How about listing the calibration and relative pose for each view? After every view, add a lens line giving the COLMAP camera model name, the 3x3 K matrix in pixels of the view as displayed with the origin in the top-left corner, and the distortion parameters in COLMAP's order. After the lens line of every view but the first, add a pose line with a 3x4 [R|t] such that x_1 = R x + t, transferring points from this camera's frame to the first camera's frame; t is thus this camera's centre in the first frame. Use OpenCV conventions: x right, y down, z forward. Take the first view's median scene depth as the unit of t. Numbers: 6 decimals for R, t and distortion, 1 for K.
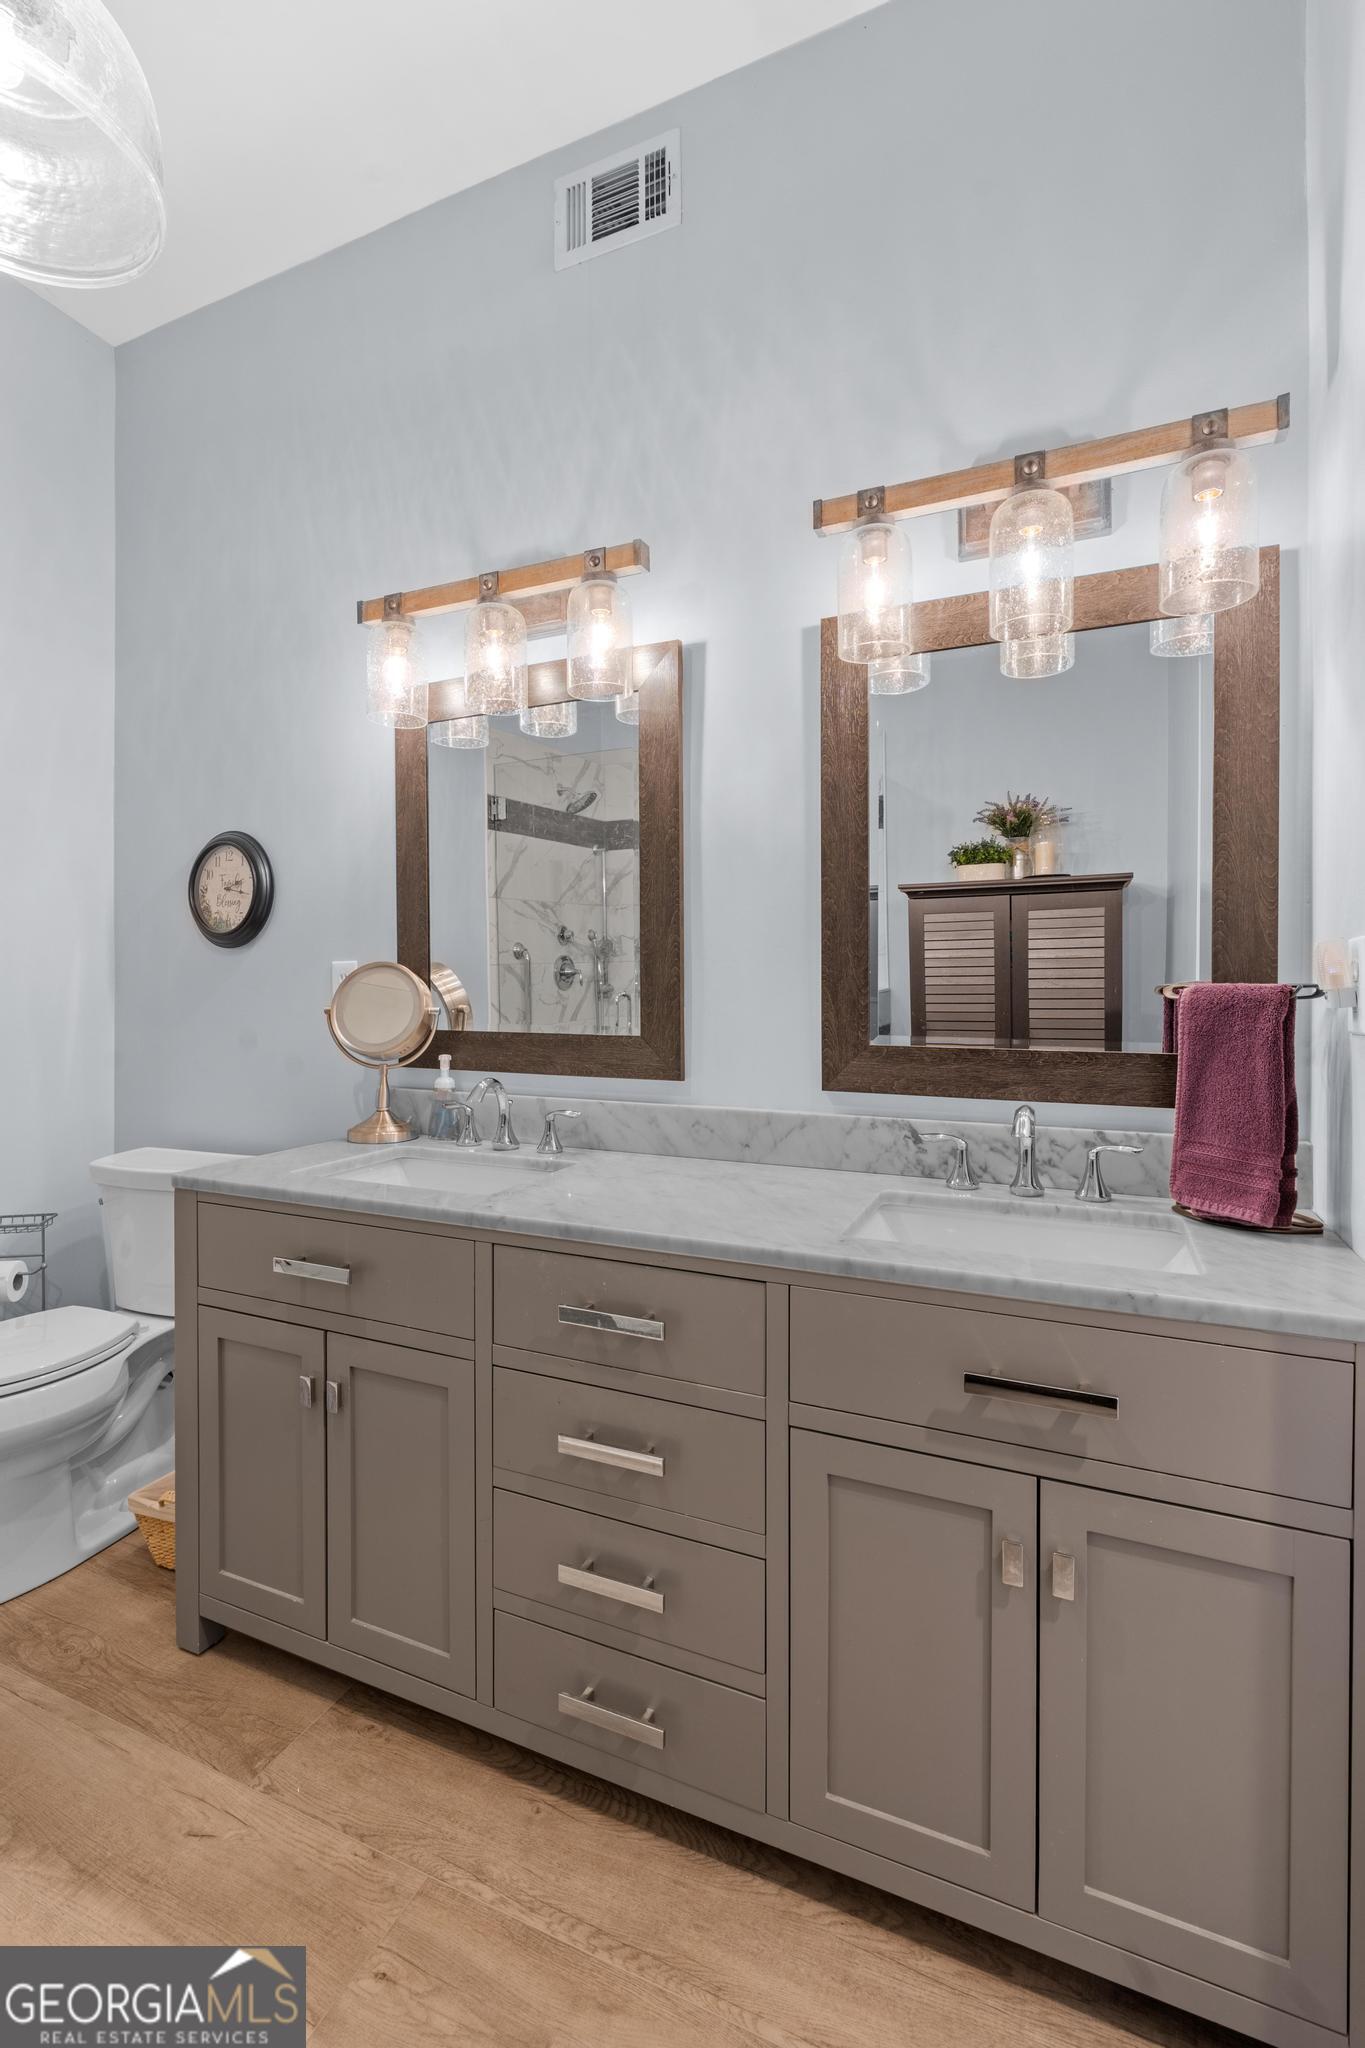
lens RADIAL K [[915.8, 0, 694.1], [0, 915.8, 975.2], [0, 0, 1]] dist [-0.005062, 0.000042]
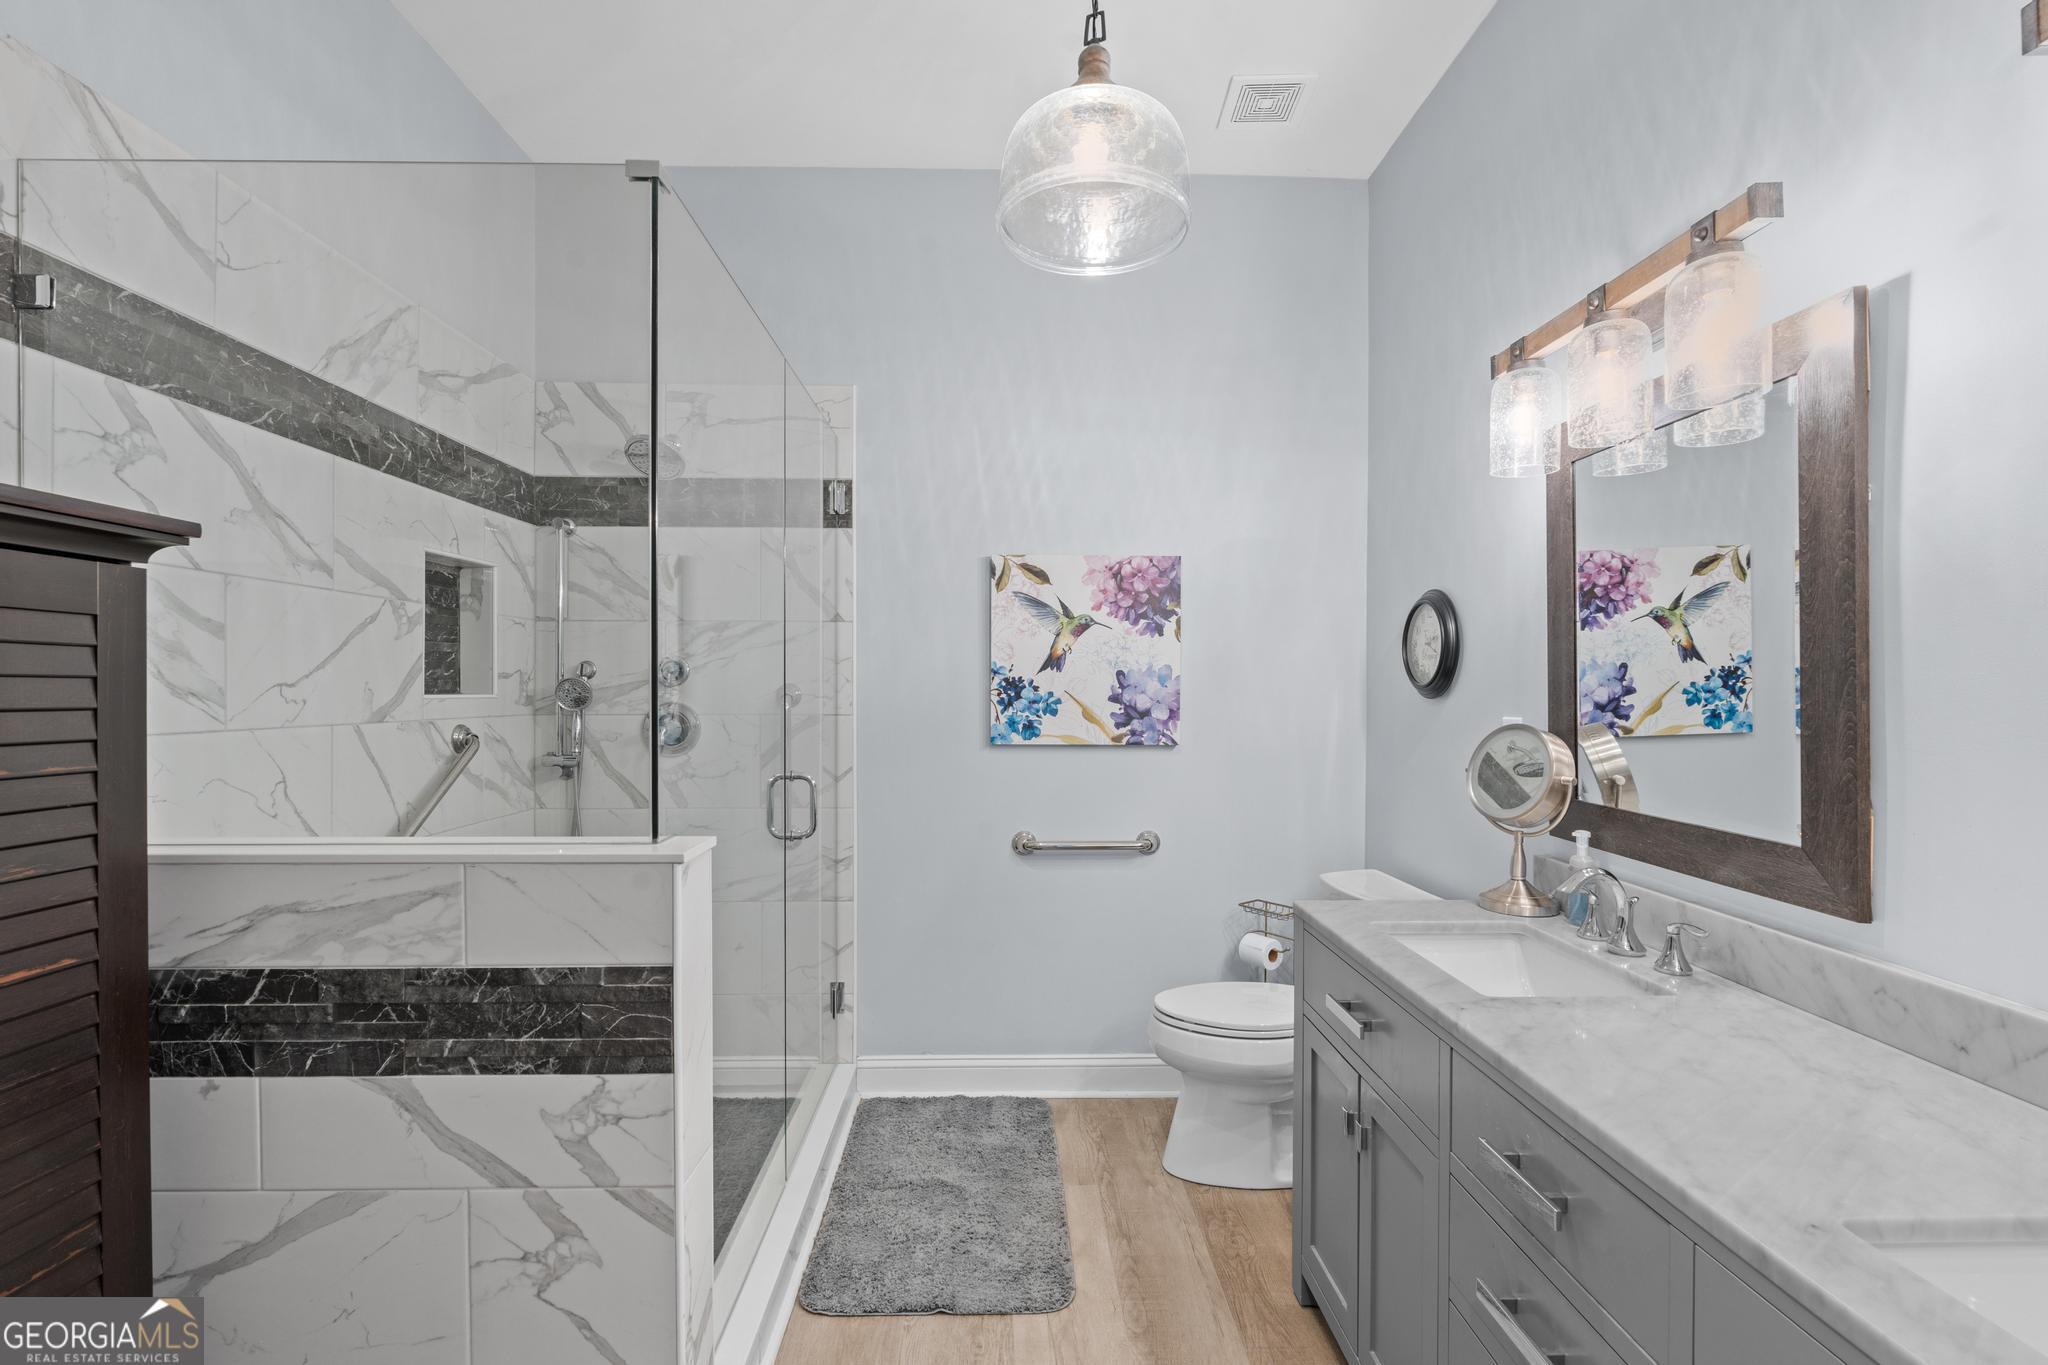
lens RADIAL K [[915.8, 0, 1023.0], [0, 915.8, 686.7], [0, 0, 1]] dist [-0.005062, 0.000042]
pose [[0.435308, 0.006703, -0.900257, 0.314133], [-0.001302, 0.999976, 0.006816, -0.064146], [0.900281, -0.001794, 0.435306, 0.125492]]
